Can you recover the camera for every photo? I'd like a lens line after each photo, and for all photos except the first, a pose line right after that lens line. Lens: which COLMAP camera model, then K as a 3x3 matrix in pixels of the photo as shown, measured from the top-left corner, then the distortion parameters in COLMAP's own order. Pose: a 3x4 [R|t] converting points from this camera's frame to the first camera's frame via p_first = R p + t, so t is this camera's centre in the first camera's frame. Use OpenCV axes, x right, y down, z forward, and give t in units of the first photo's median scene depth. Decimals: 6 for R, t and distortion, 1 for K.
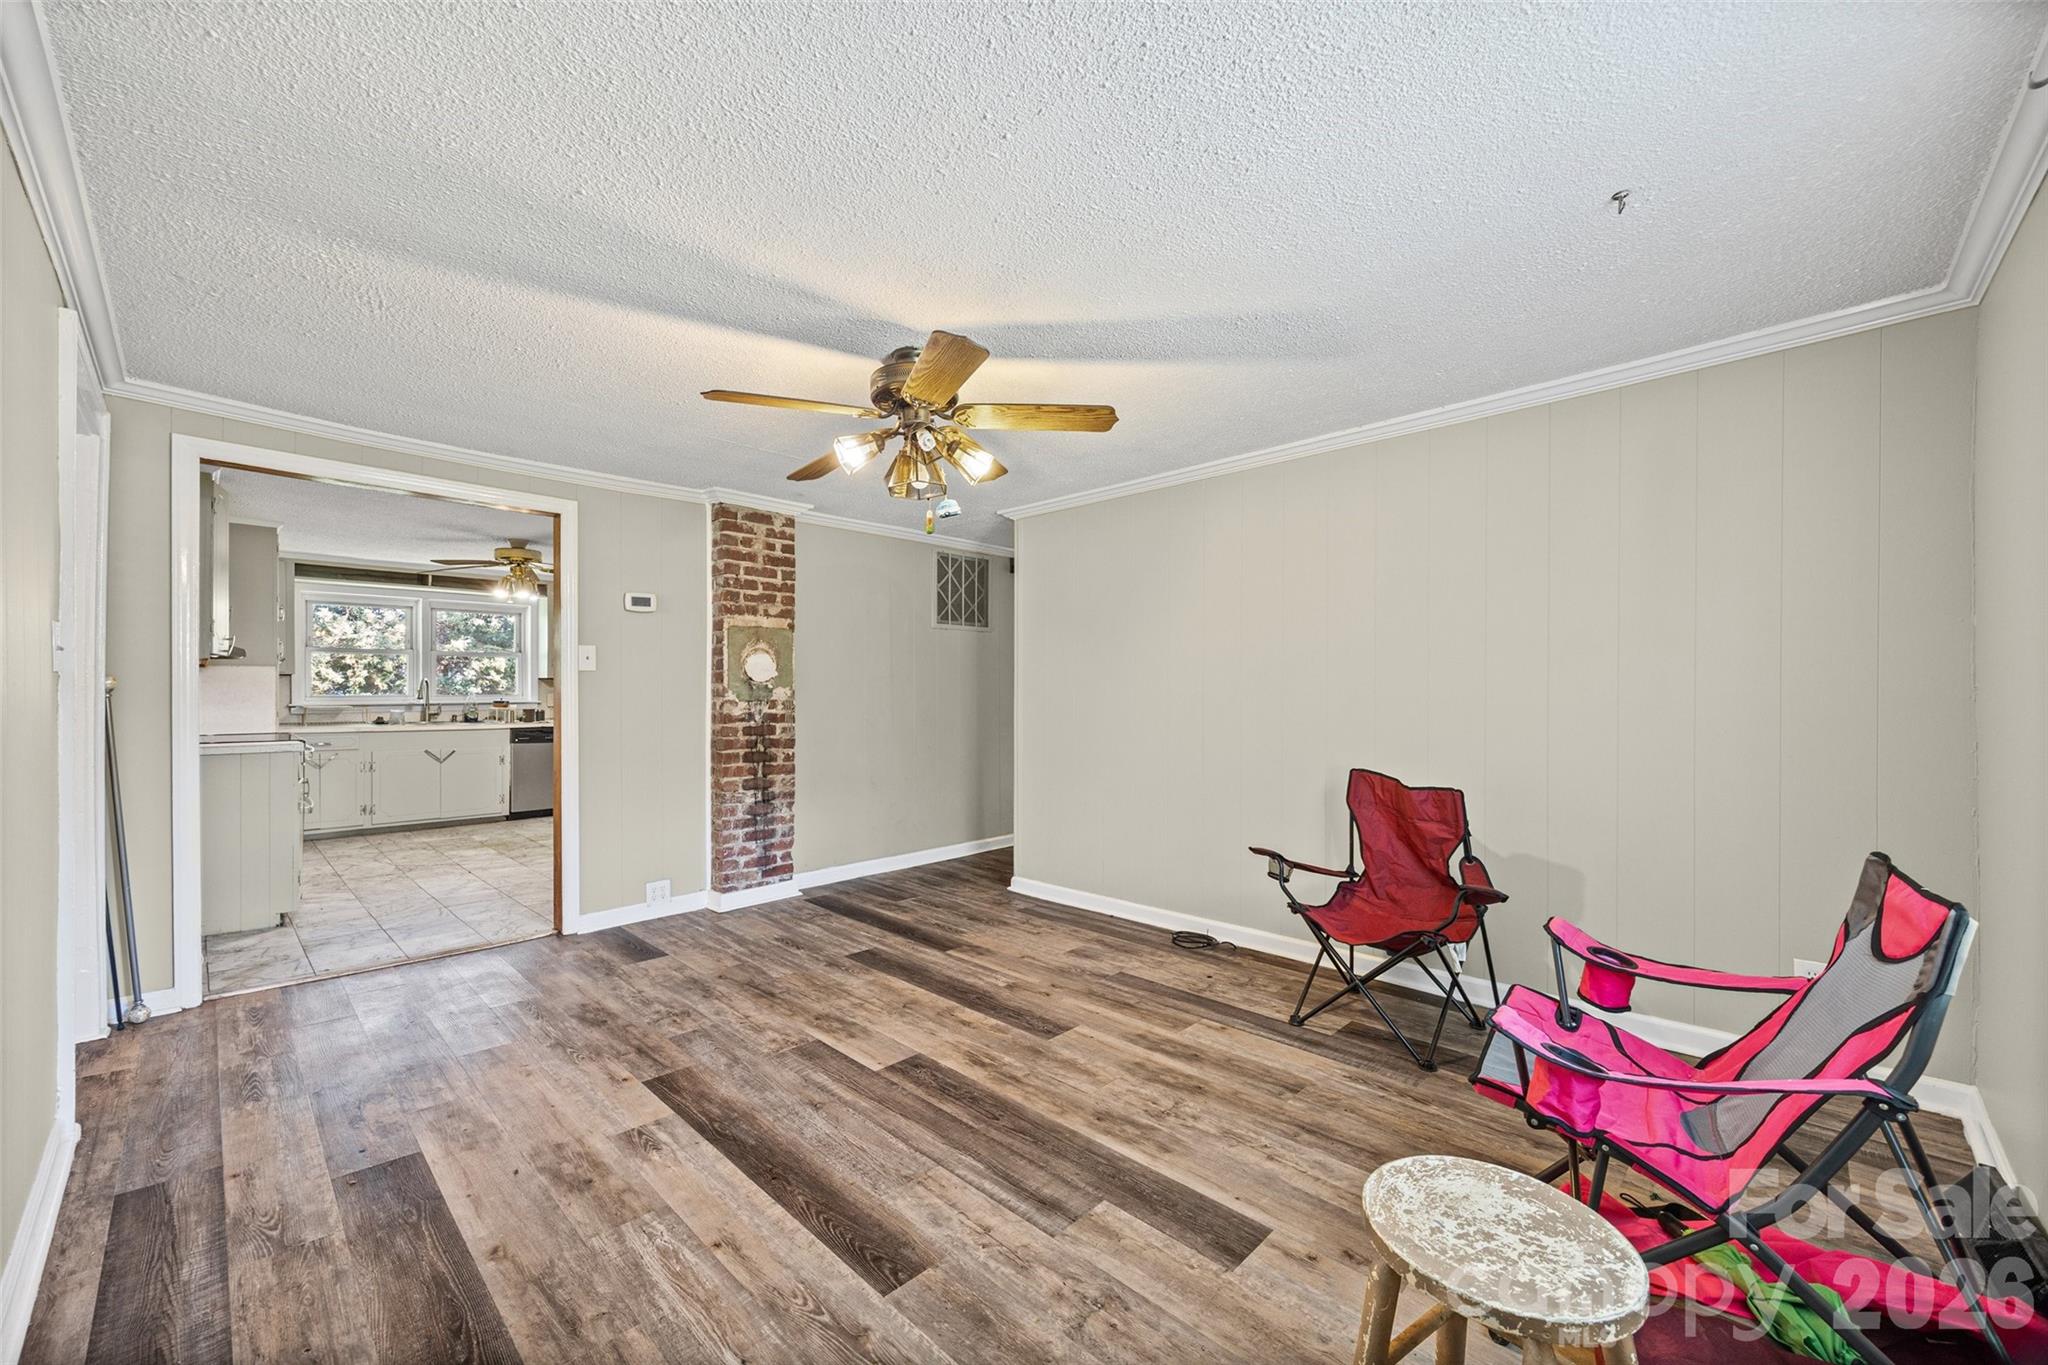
lens RADIAL K [[800.8, 0, 1018.8], [0, 800.8, 678.8], [0, 0, 1]] dist [-0.002476, -0.000163]
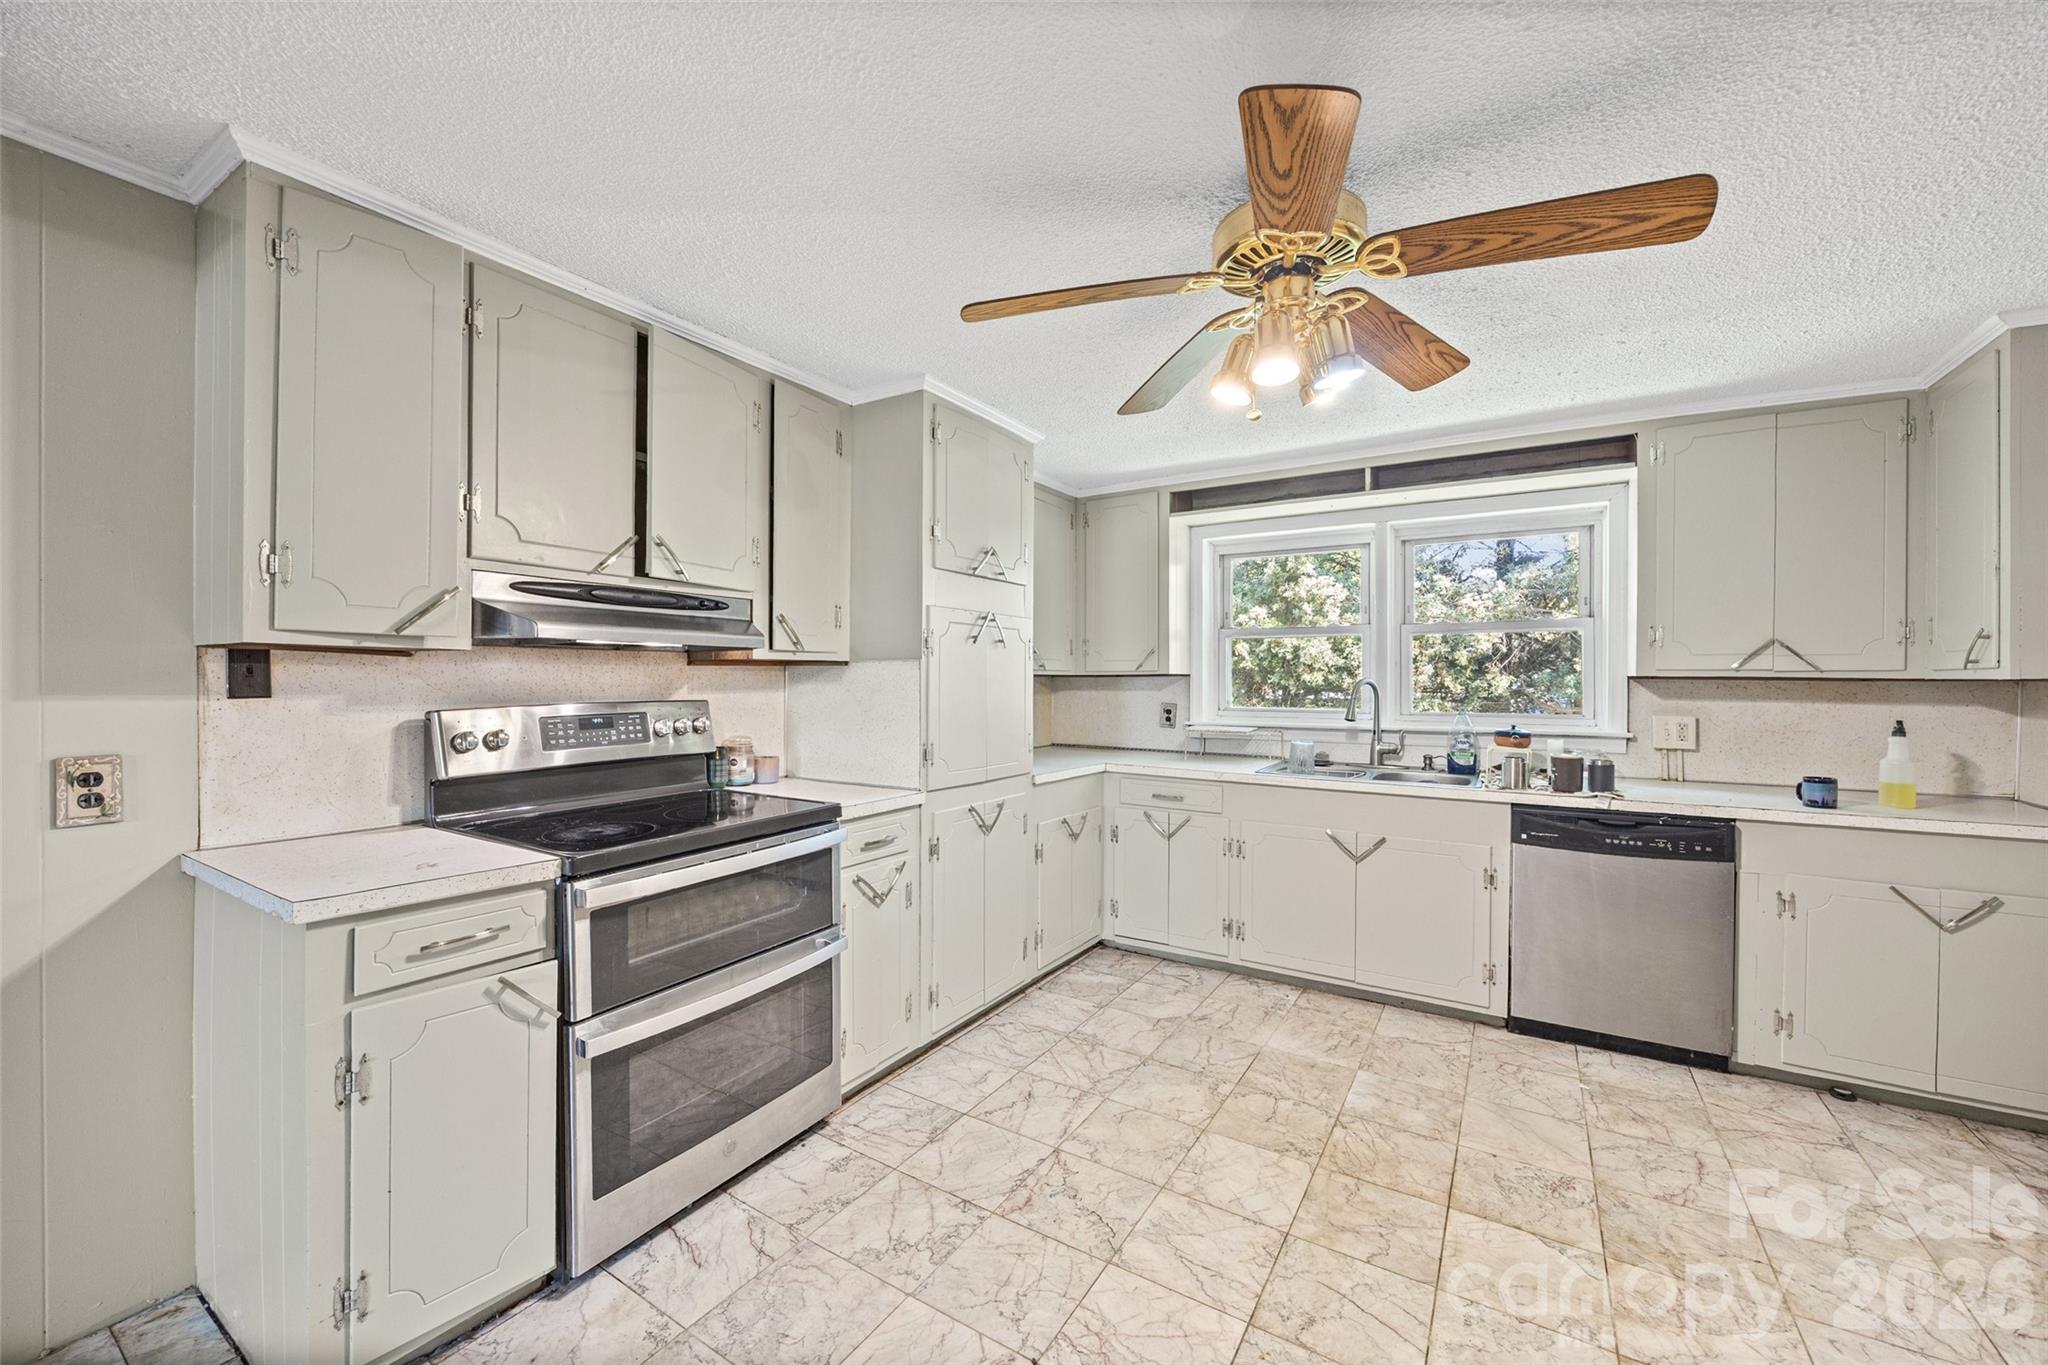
lens RADIAL K [[800.8, 0, 1018.8], [0, 800.8, 678.8], [0, 0, 1]] dist [-0.002476, -0.000163]
pose [[0.205430, -0.000443, -0.978672, -0.288182], [0.007931, 0.999968, 0.001213, -0.003274], [0.978640, -0.008011, 0.205427, 0.661690]]
